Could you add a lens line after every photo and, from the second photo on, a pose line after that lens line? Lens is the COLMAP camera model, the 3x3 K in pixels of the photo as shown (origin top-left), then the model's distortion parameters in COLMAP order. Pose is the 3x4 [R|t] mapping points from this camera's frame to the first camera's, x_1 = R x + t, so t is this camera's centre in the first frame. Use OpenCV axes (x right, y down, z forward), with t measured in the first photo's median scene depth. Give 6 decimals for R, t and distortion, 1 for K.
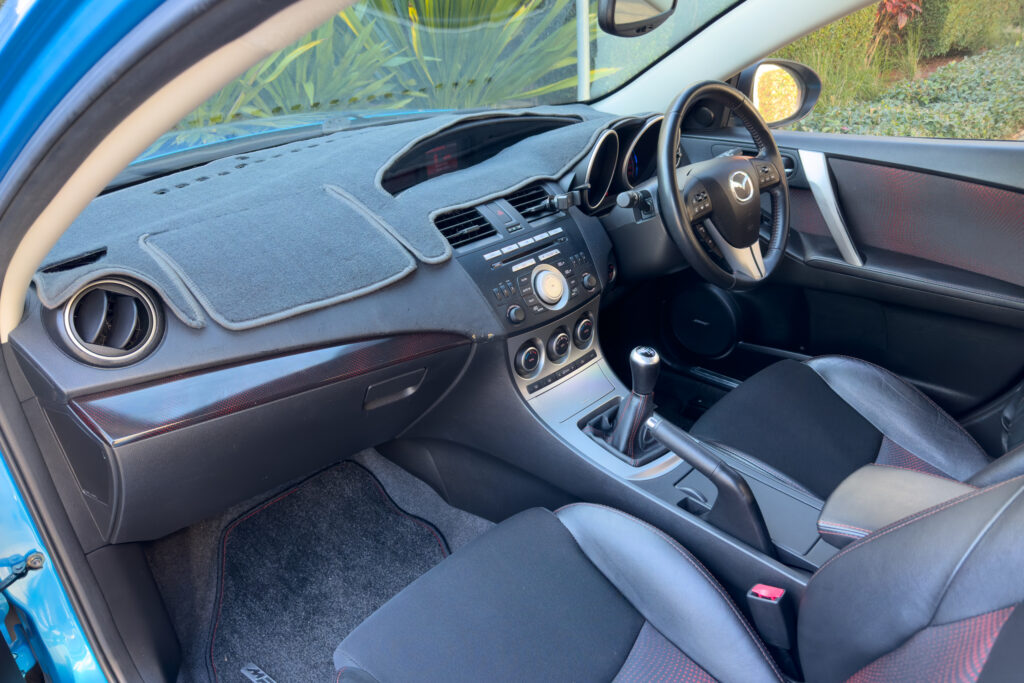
lens RADIAL K [[698.9, 0, 514.1], [0, 698.9, 364.6], [0, 0, 1]] dist [0.183782, -0.363755]
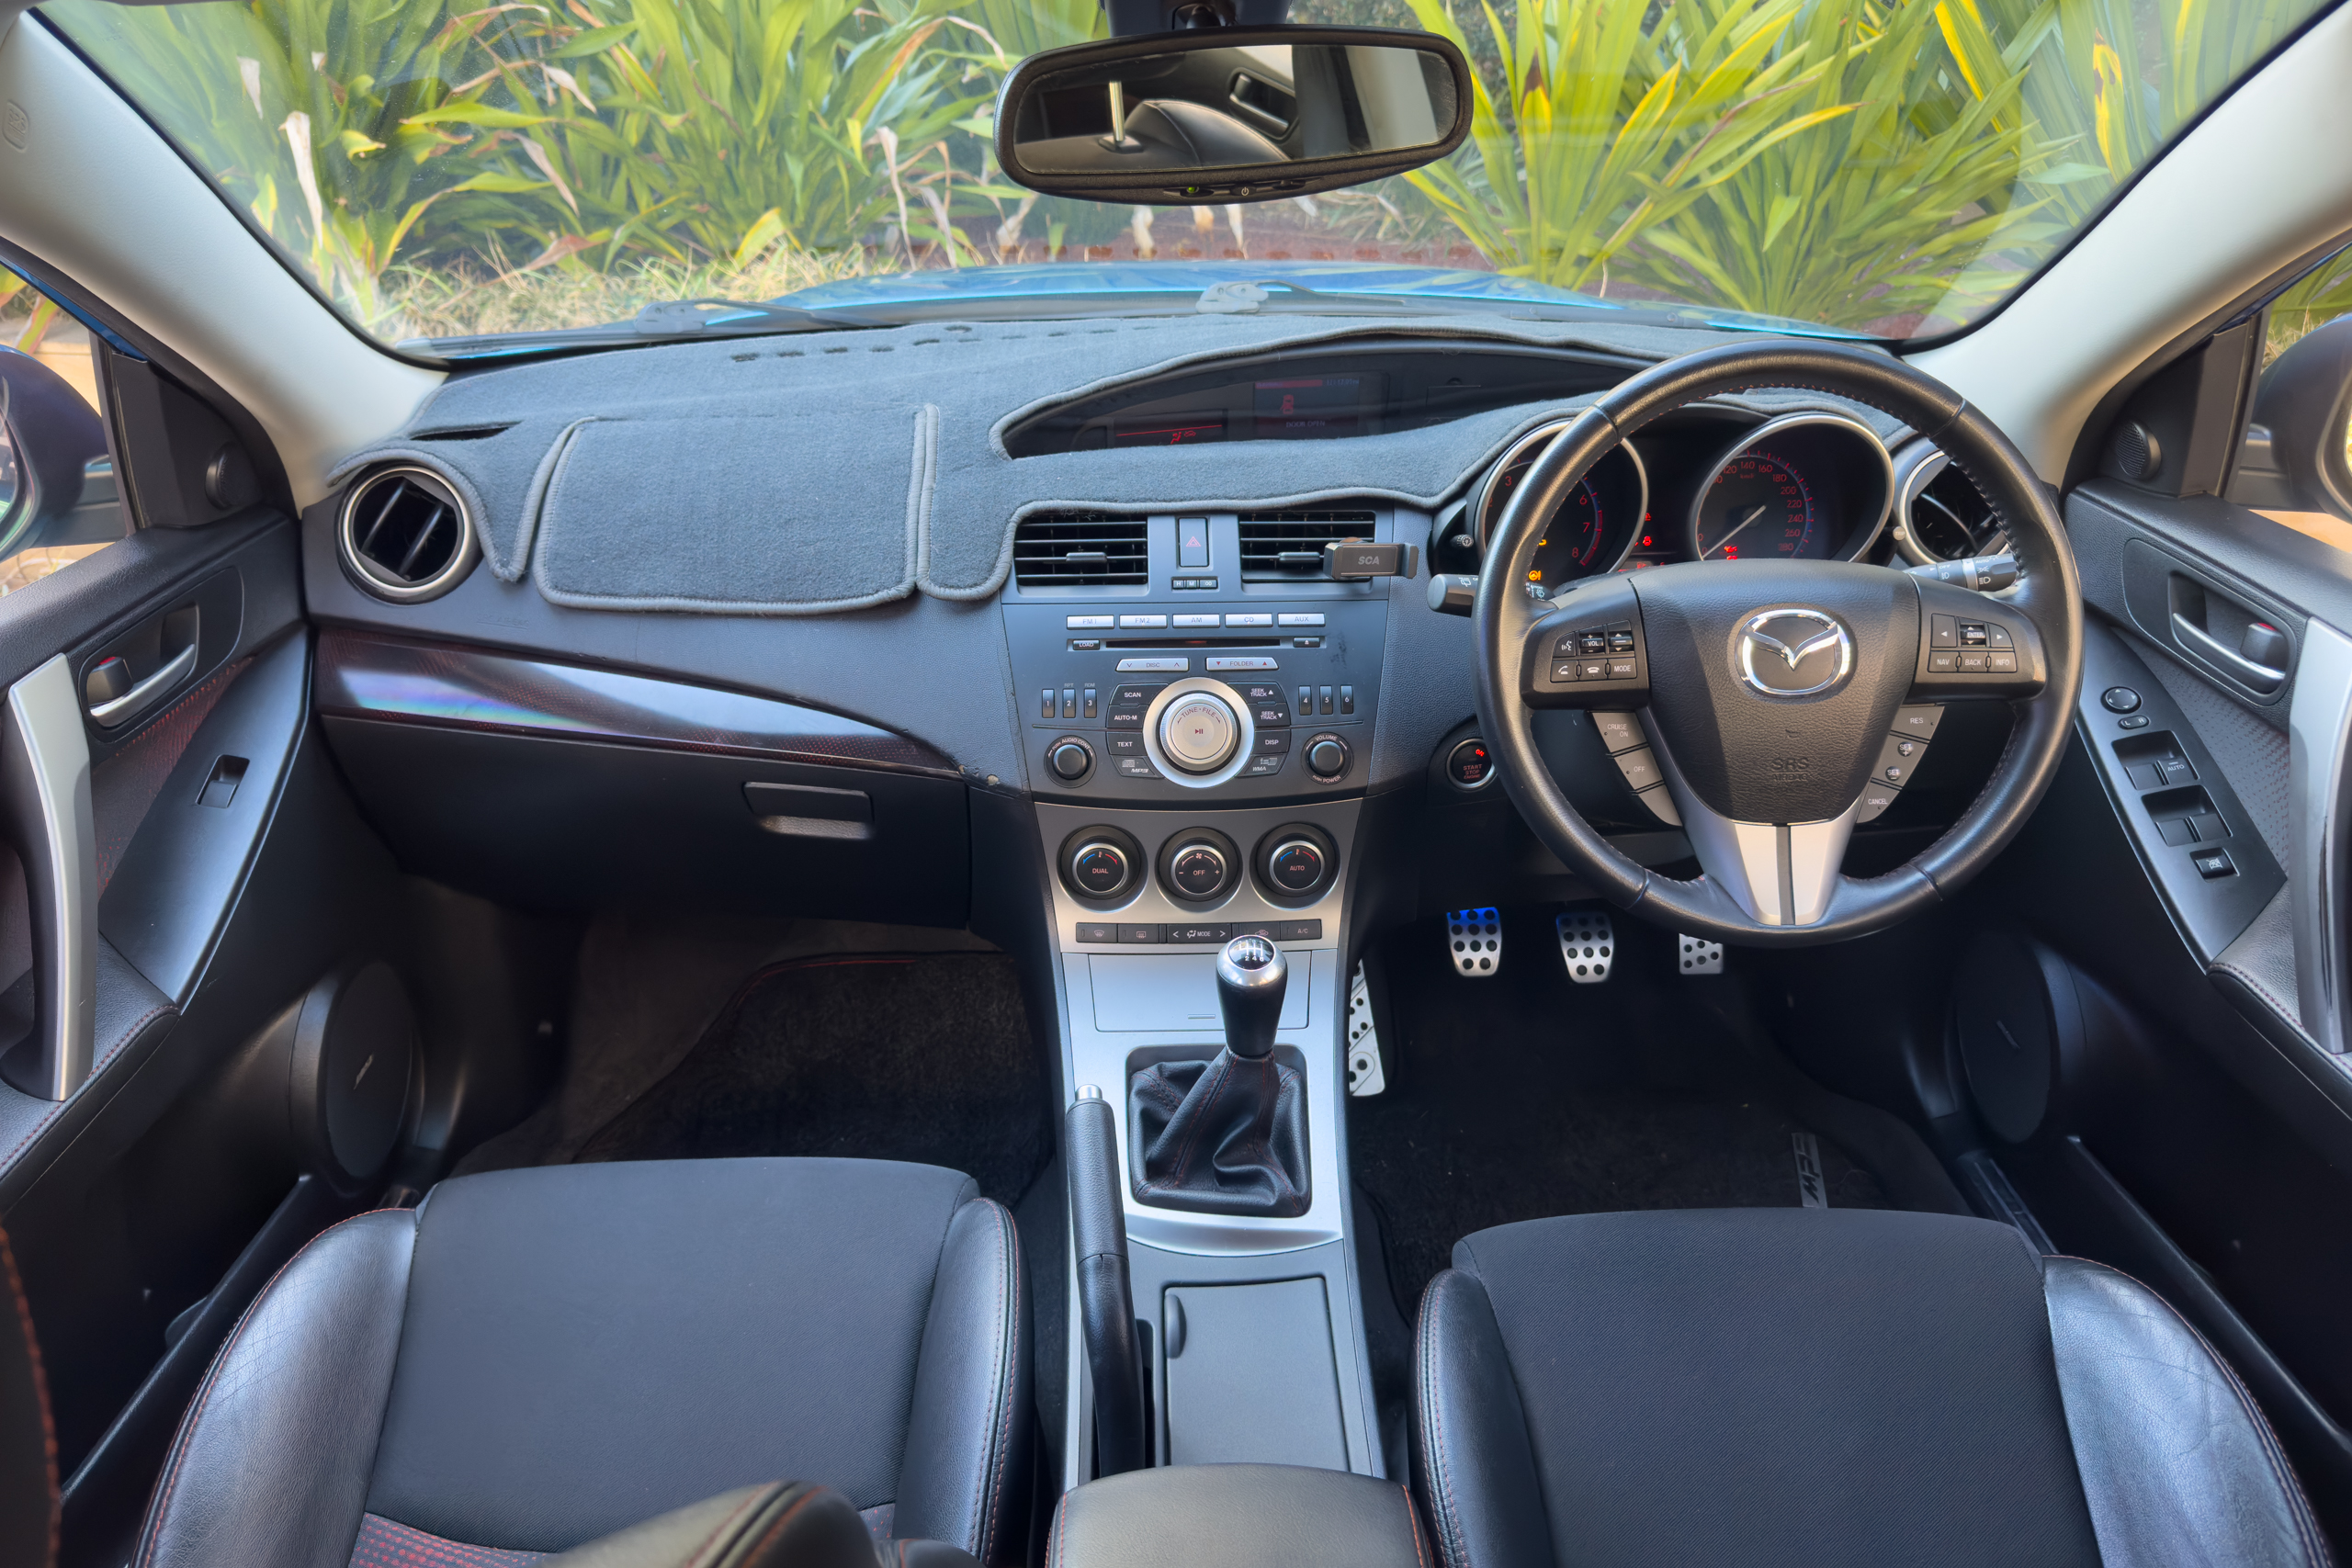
lens RADIAL K [[1658.9, 0, 1194.6], [0, 1658.9, 778.4], [0, 0, 1]] dist [0.098413, -0.148969]
pose [[0.695580, 0.337588, -0.634194, 0.699903], [-0.350691, 0.929962, 0.110393, -0.194569], [0.627044, 0.145619, 0.765252, 0.222404]]
